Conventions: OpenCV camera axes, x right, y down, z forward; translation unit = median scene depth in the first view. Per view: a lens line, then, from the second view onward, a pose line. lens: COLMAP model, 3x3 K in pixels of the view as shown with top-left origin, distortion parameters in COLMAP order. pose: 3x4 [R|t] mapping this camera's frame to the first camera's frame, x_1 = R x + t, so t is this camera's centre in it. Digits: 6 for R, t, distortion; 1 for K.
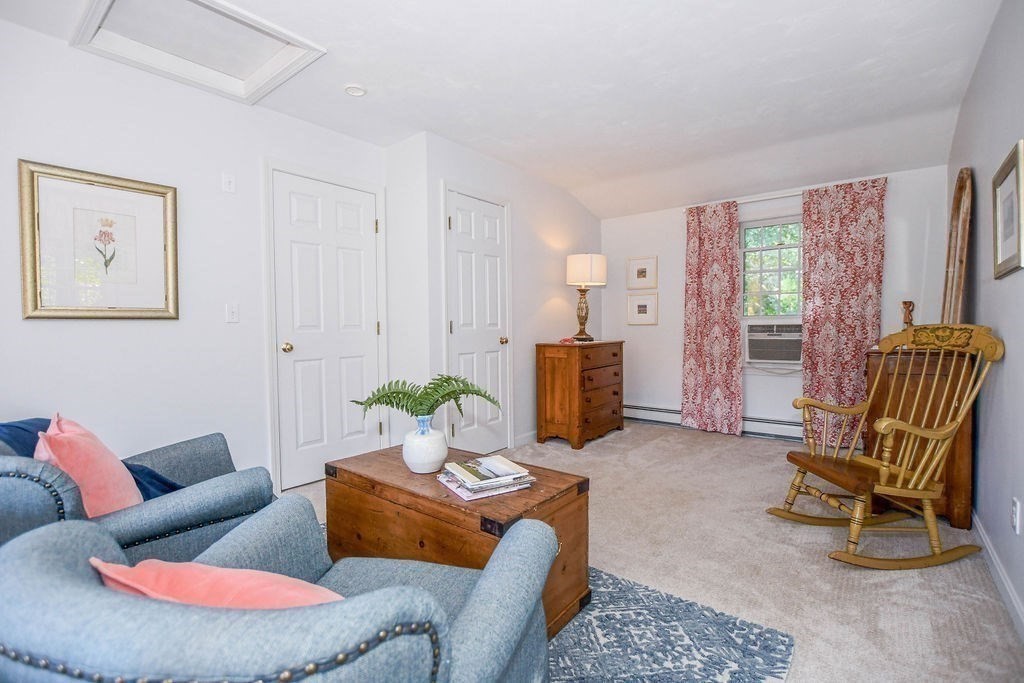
lens RADIAL K [[458.5, 0, 506.7], [0, 458.5, 341.8], [0, 0, 1]] dist [-0.025450, 0.000394]
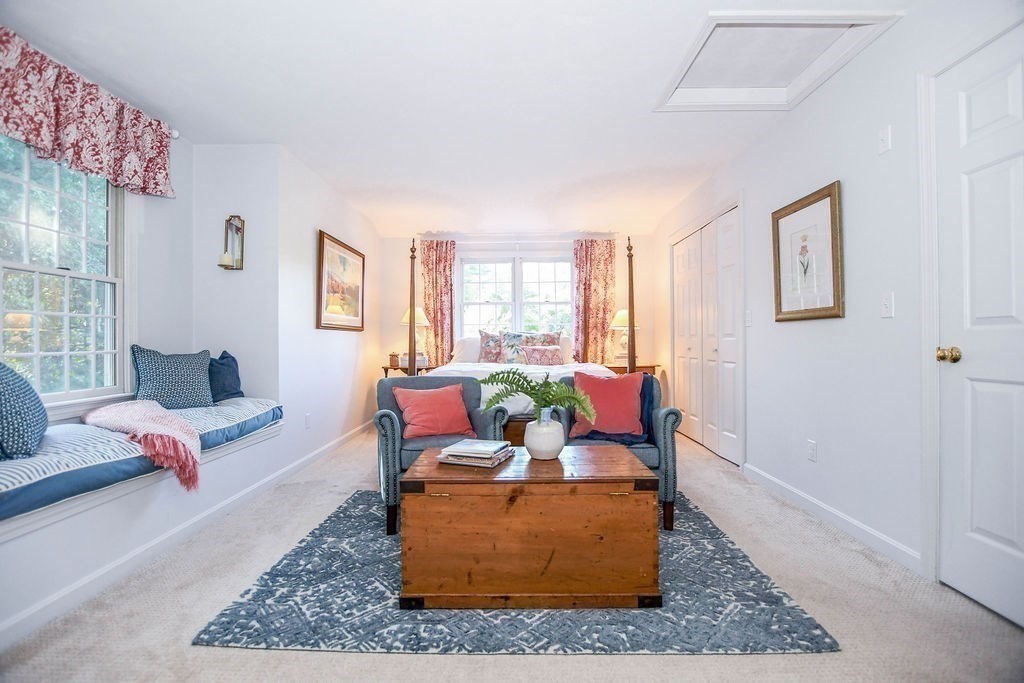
lens RADIAL K [[458.5, 0, 506.7], [0, 458.5, 341.8], [0, 0, 1]] dist [-0.025450, 0.000394]
pose [[-0.787554, 0.015477, -0.616051, 0.621769], [-0.009043, 0.999287, 0.036665, -0.039641], [0.616179, 0.034447, -0.786852, 1.969316]]
